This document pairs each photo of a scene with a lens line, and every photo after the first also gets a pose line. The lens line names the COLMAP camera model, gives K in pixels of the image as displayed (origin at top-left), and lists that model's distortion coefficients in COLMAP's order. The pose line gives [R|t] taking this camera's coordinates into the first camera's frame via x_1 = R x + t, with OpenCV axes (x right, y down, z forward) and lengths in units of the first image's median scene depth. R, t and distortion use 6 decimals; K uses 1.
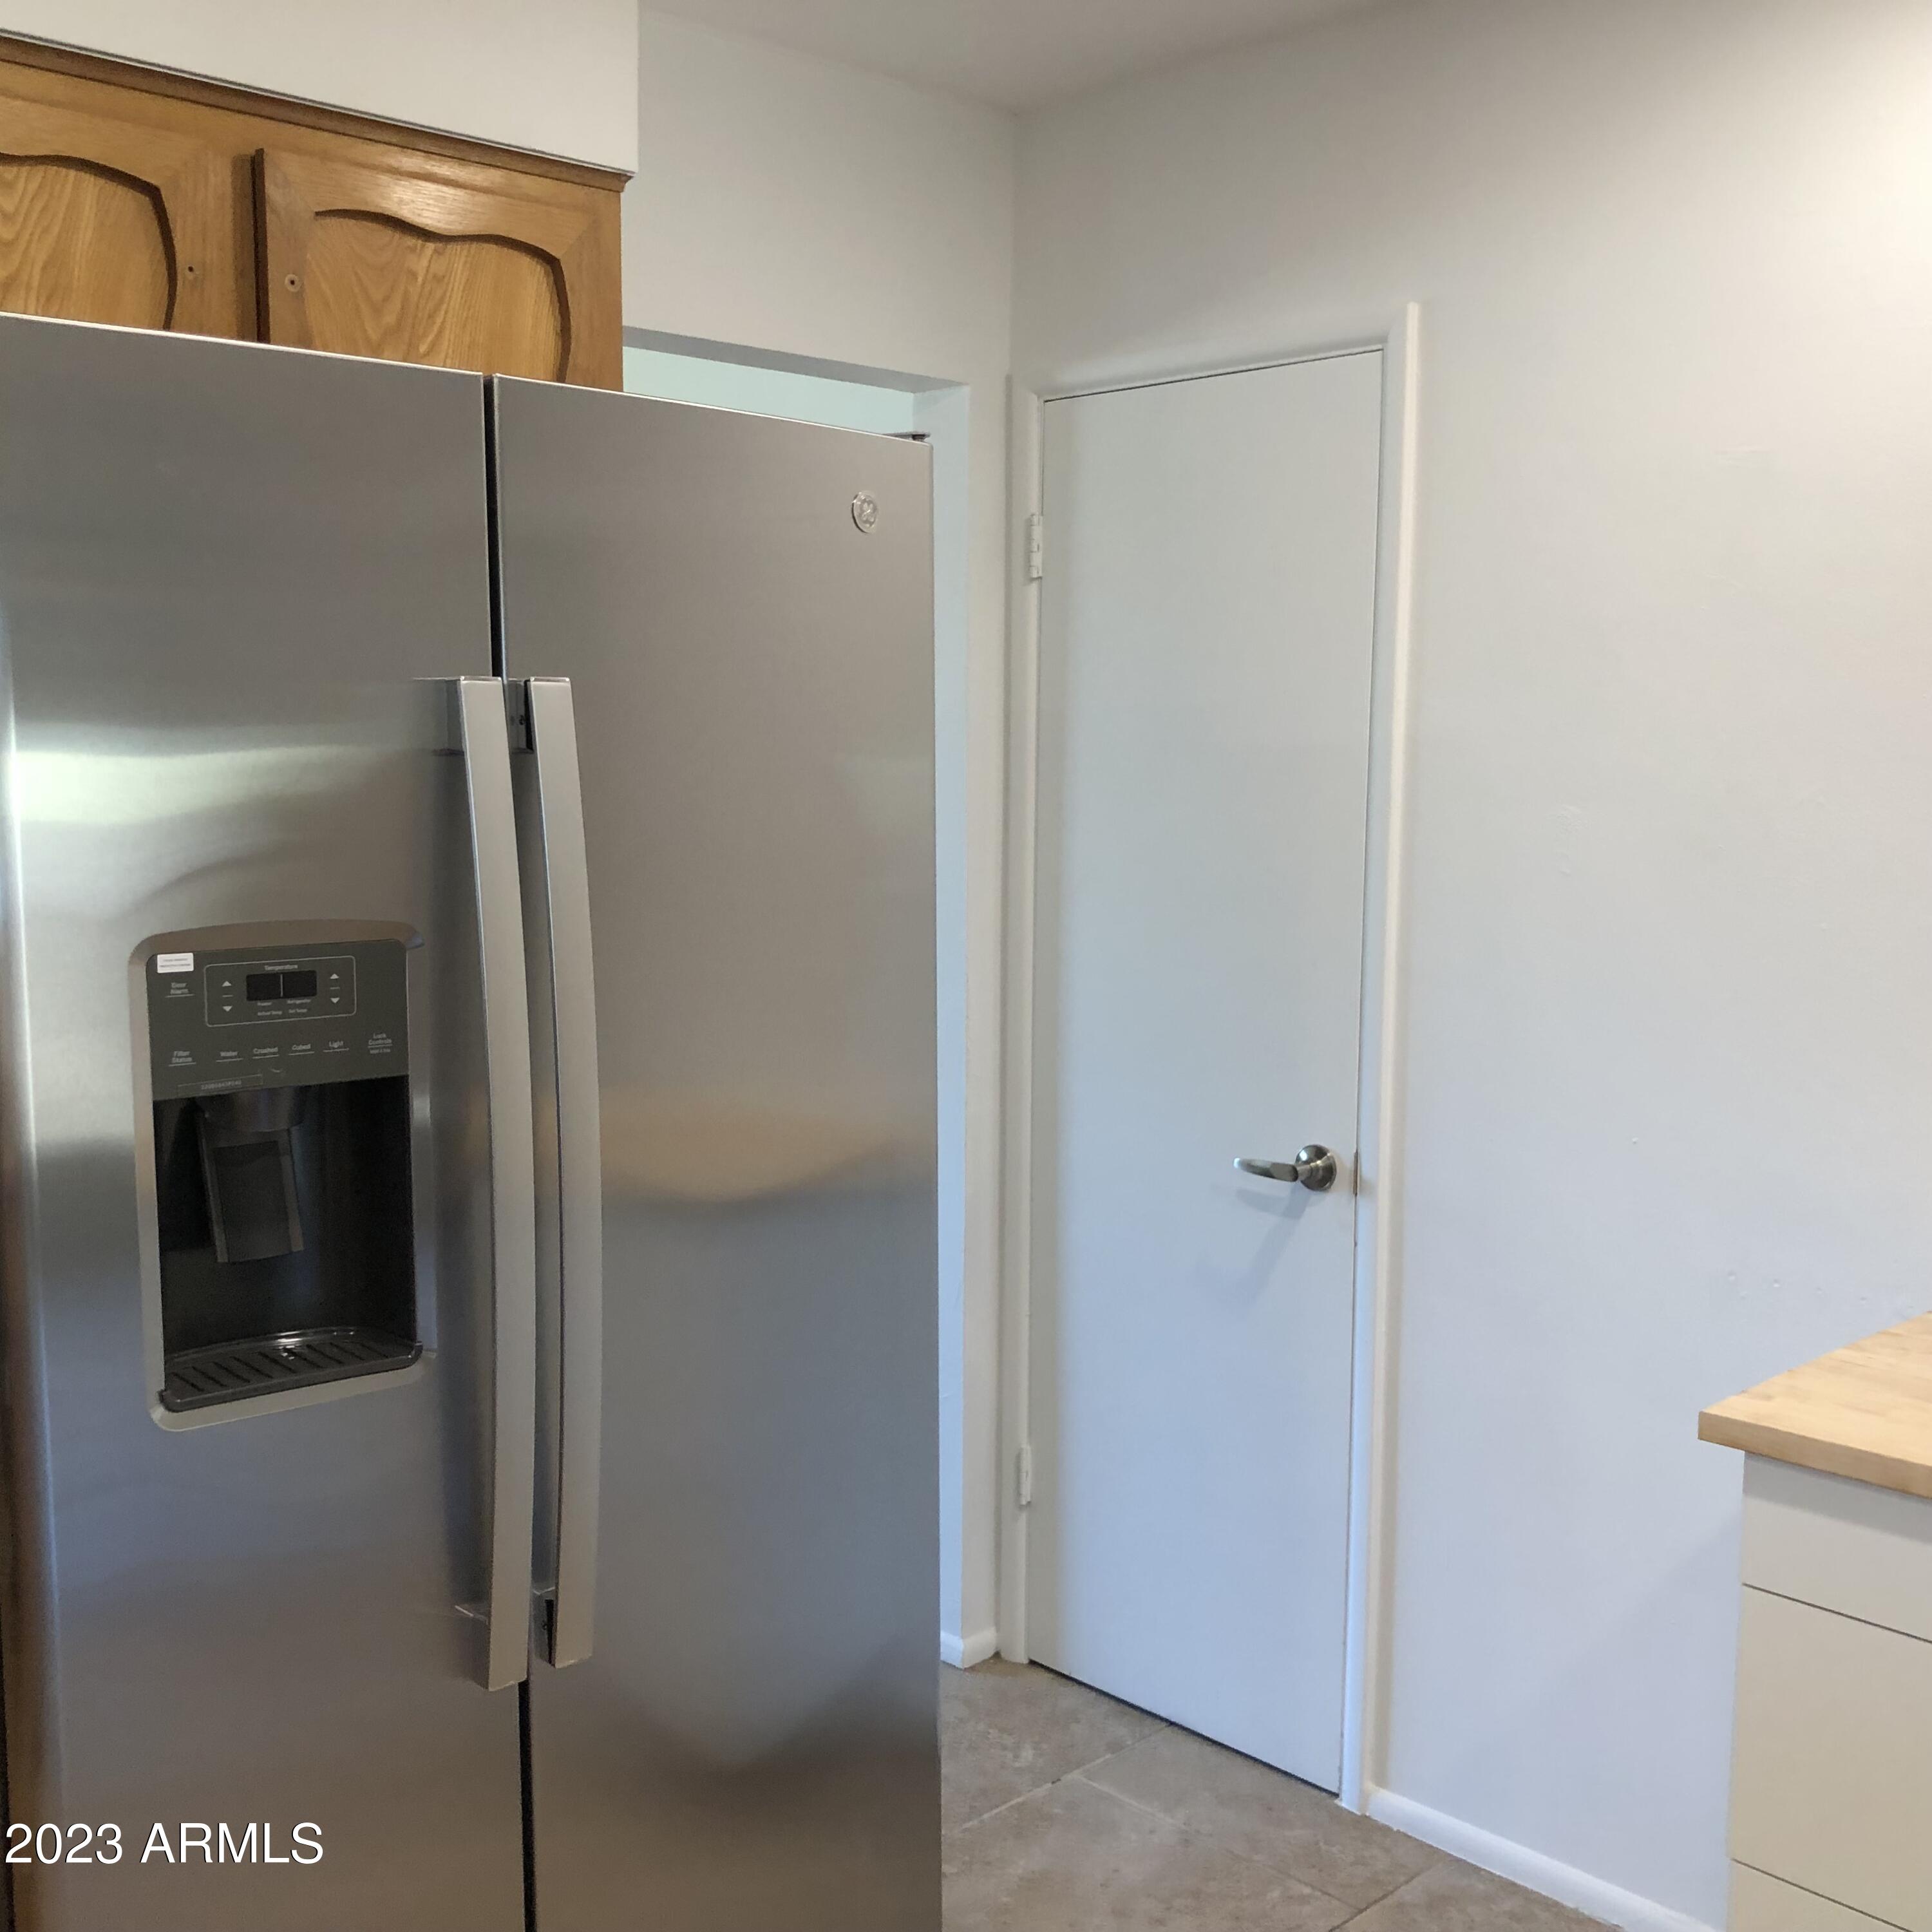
lens RADIAL K [[2102.0, 0, 951.2], [0, 2102.0, 974.1], [0, 0, 1]] dist [0.004315, 0.000000]
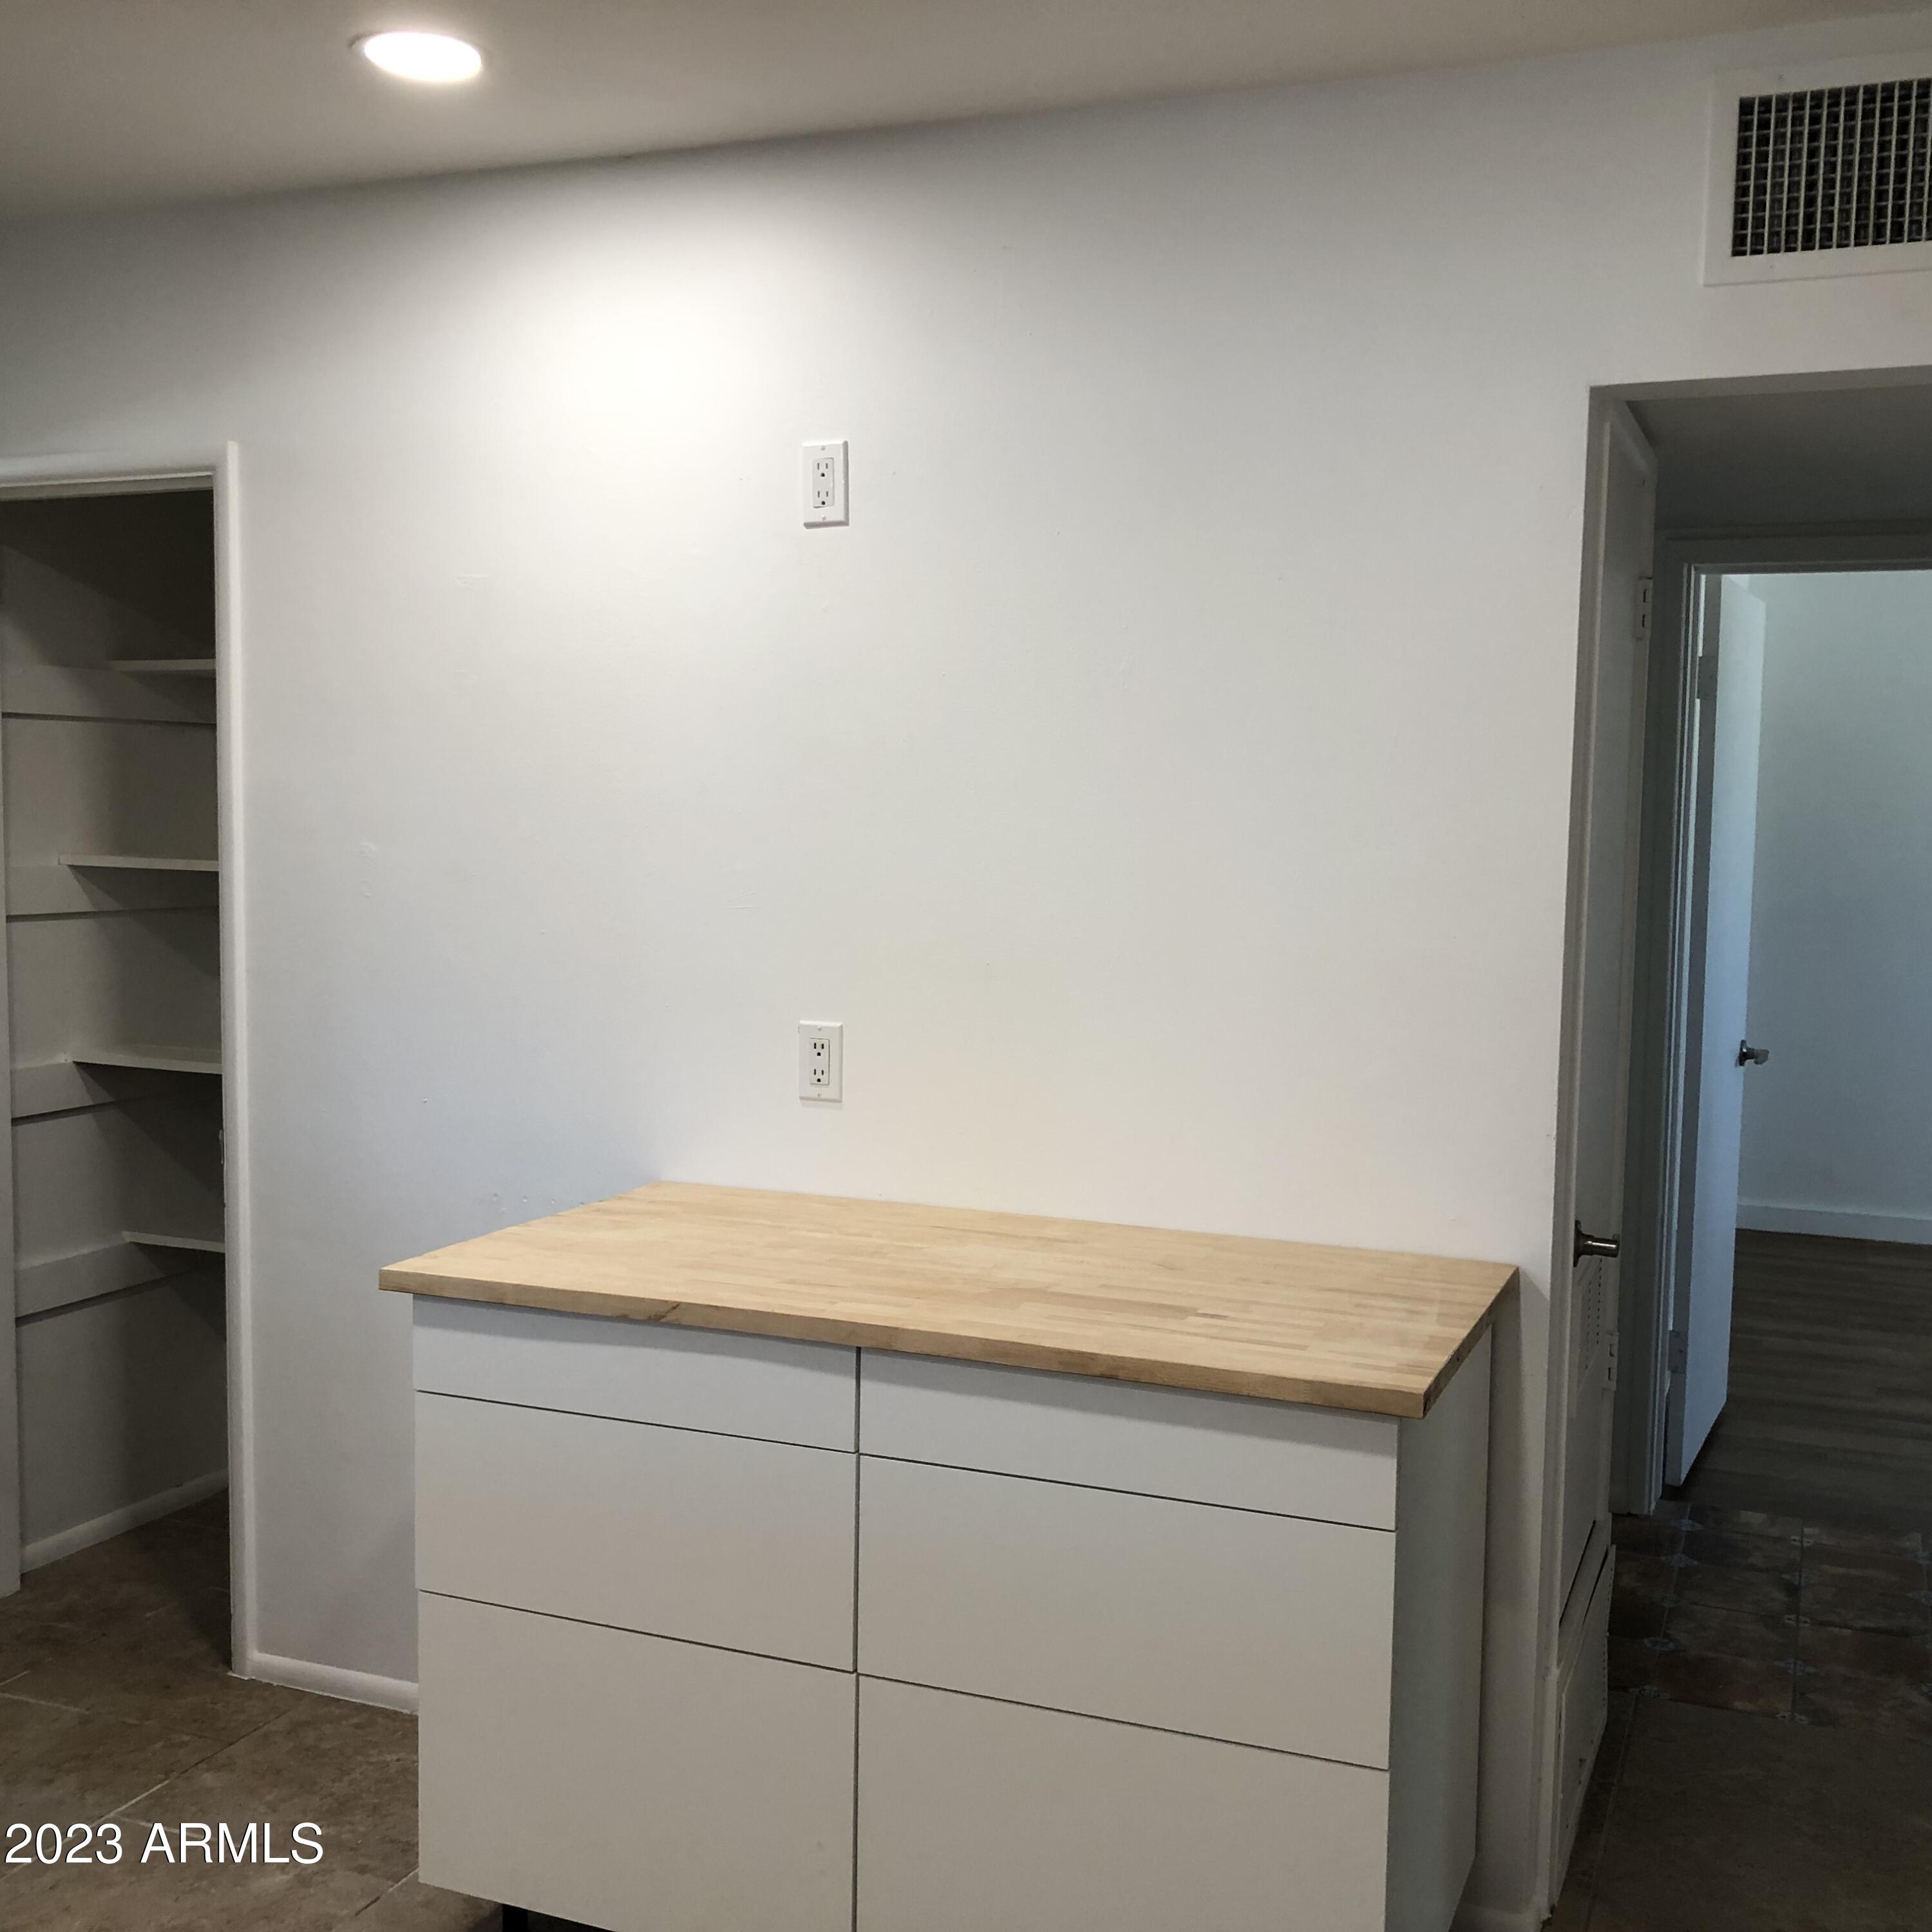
lens RADIAL K [[2102.0, 0, 976.4], [0, 2102.0, 958.6], [0, 0, 1]] dist [0.004315, 0.000000]
pose [[0.913374, -0.028705, 0.406108, 0.148715], [0.040454, 0.998974, -0.020374, 0.042927], [-0.405107, 0.035038, 0.913598, -0.432821]]
